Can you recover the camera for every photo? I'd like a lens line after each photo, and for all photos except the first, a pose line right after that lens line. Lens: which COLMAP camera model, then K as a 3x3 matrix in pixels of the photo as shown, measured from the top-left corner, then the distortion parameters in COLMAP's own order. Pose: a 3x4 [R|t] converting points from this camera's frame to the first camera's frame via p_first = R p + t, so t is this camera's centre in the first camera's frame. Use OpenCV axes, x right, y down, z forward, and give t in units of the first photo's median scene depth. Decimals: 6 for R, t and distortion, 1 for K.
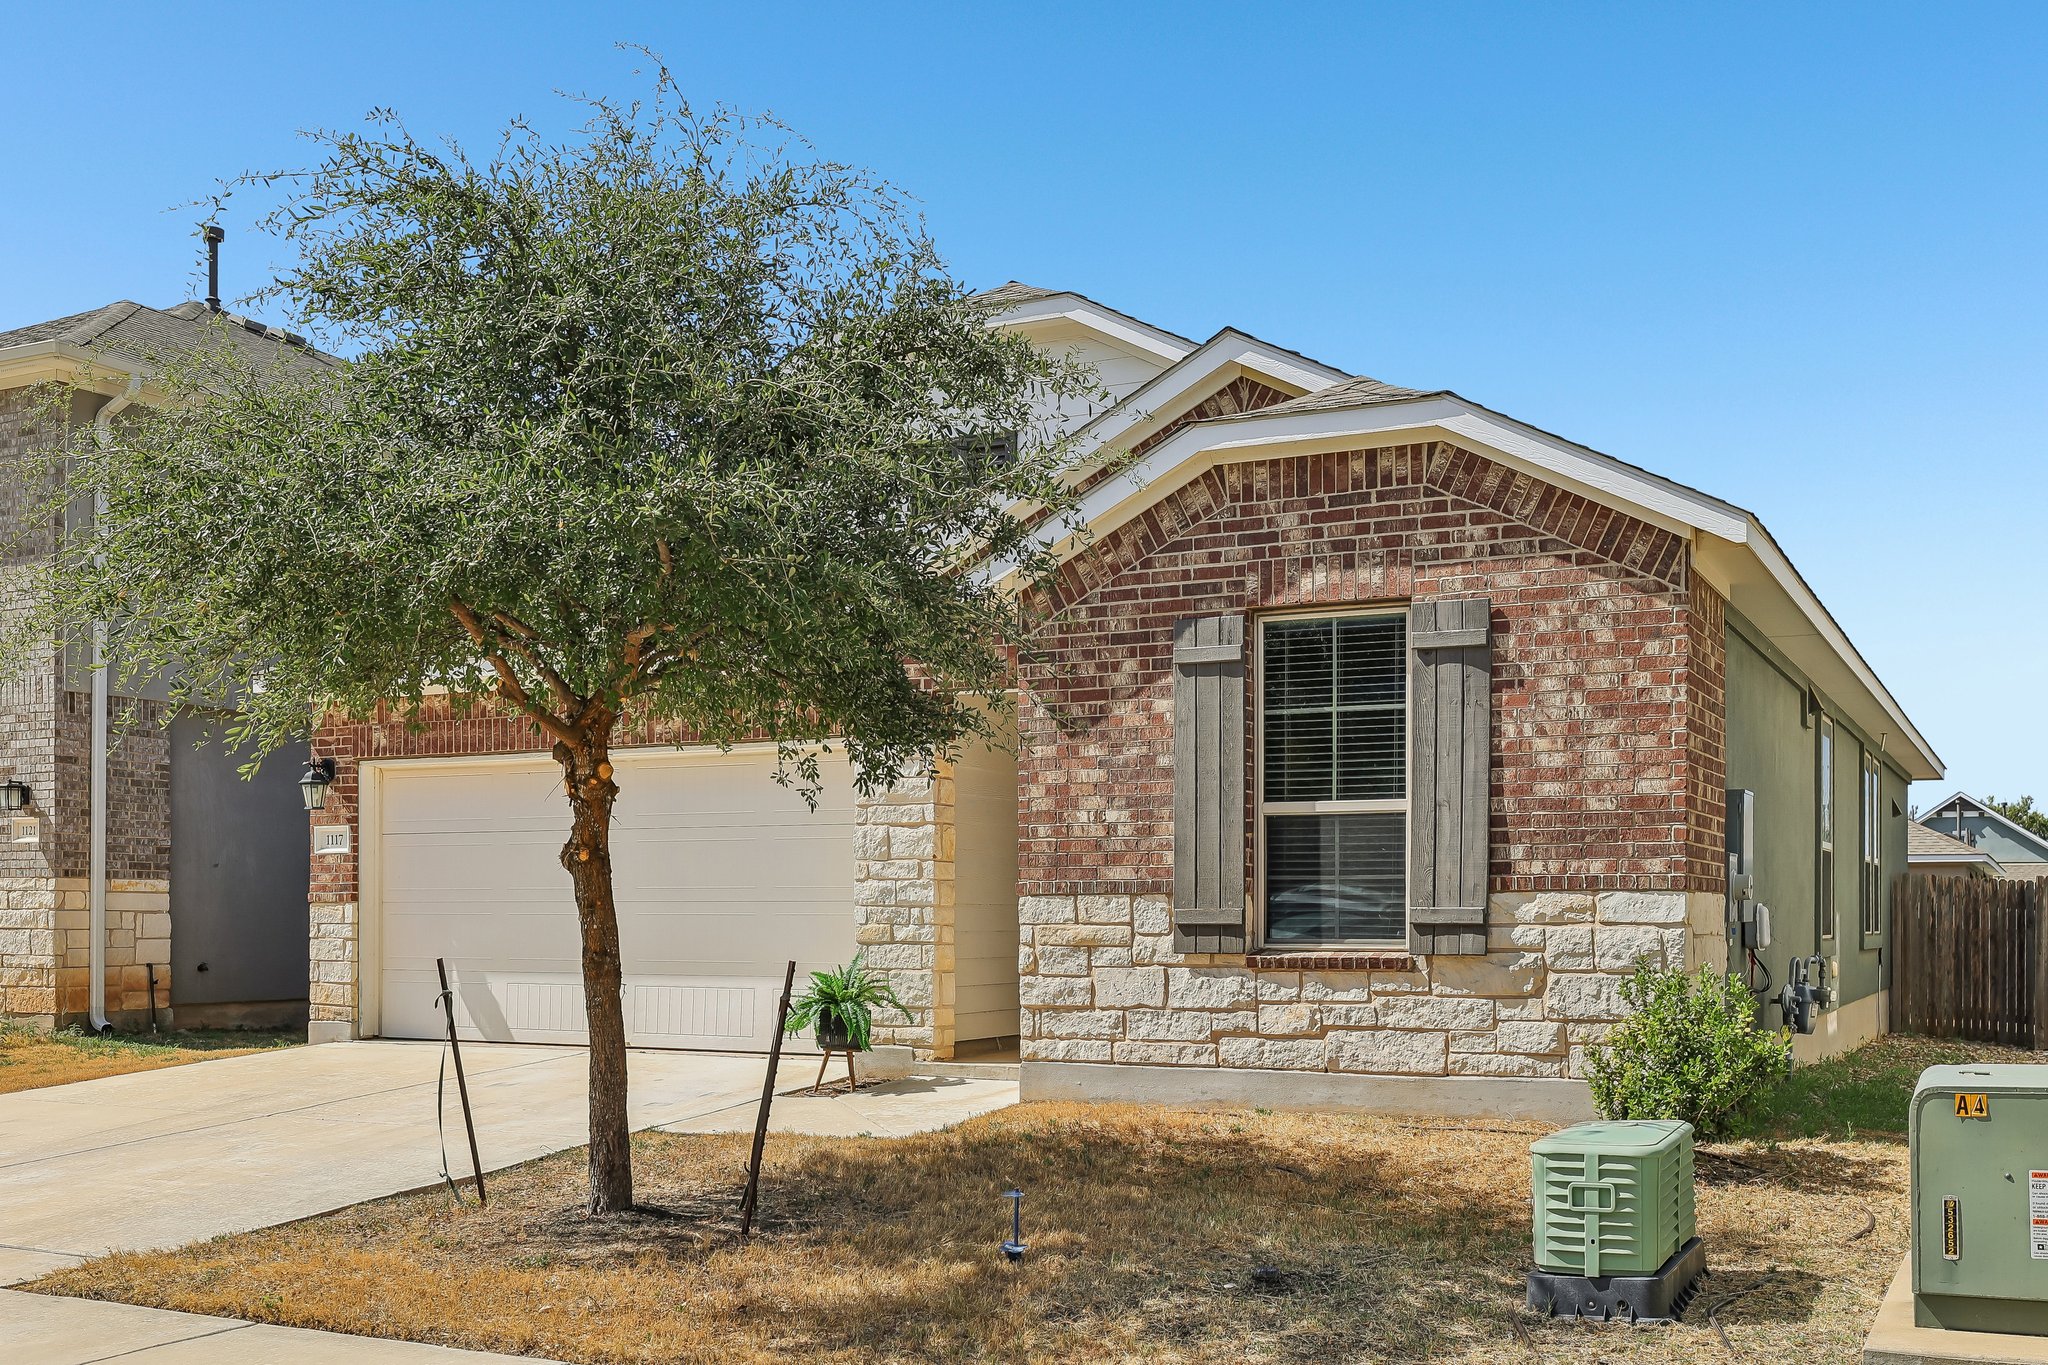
lens RADIAL K [[2095.3, 0, 1024.0], [0, 2095.3, 682.5], [0, 0, 1]] dist [-0.007335, -0.004716]
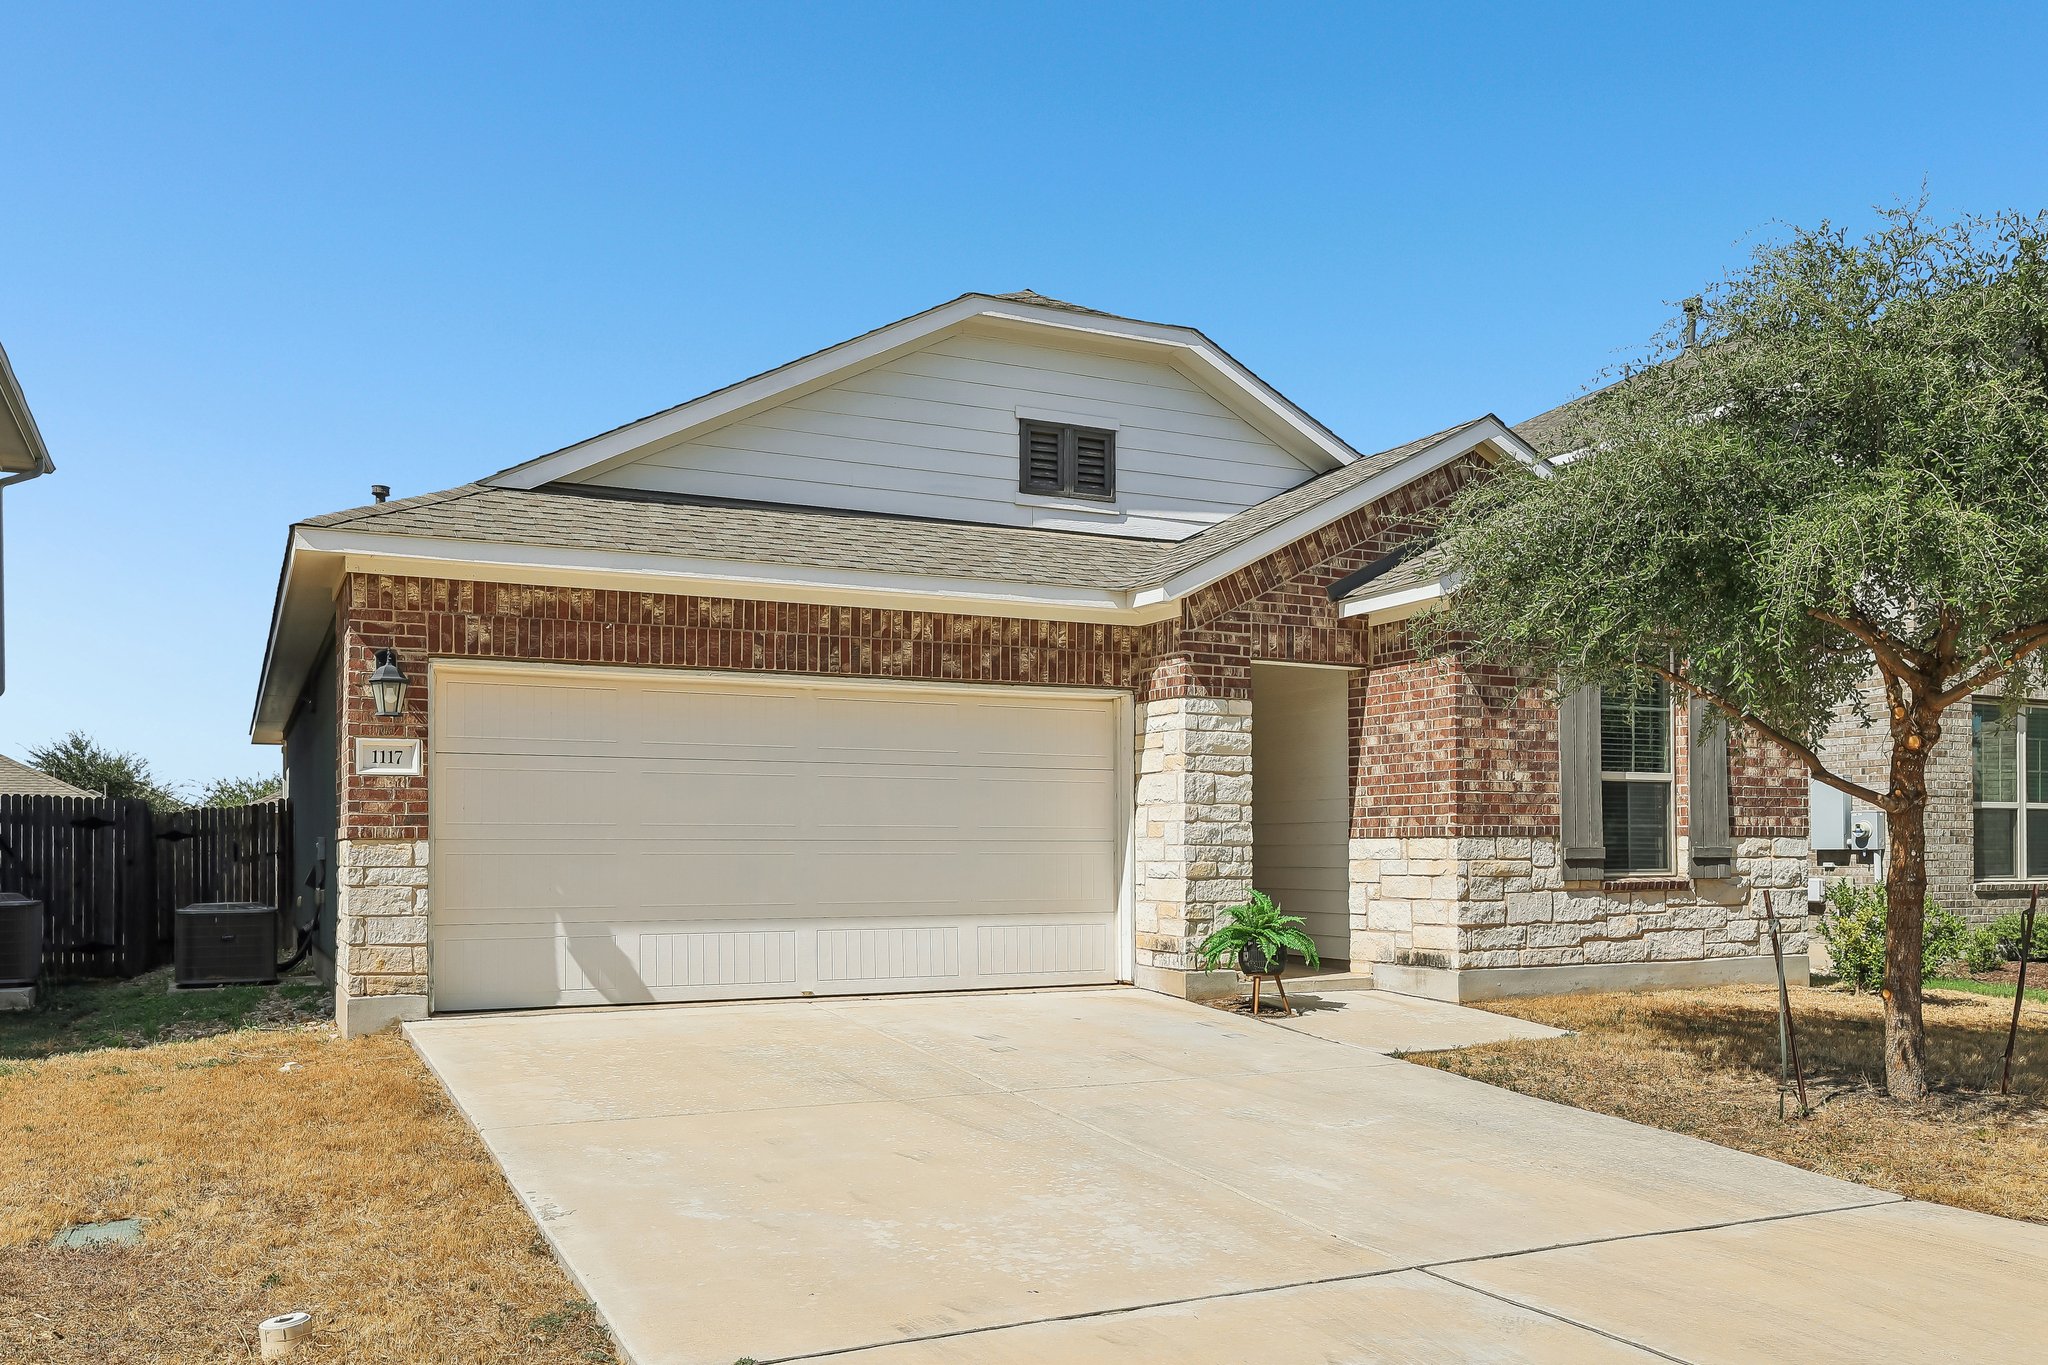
lens RADIAL K [[1614.7, 0, 1024.0], [0, 1614.7, 682.5], [0, 0, 1]] dist [0.000297, 0.000706]
pose [[0.581445, 0.085195, 0.809113, -0.952261], [-0.086703, 0.995327, -0.042495, 0.075335], [-0.808953, -0.045444, 0.586115, 0.666643]]
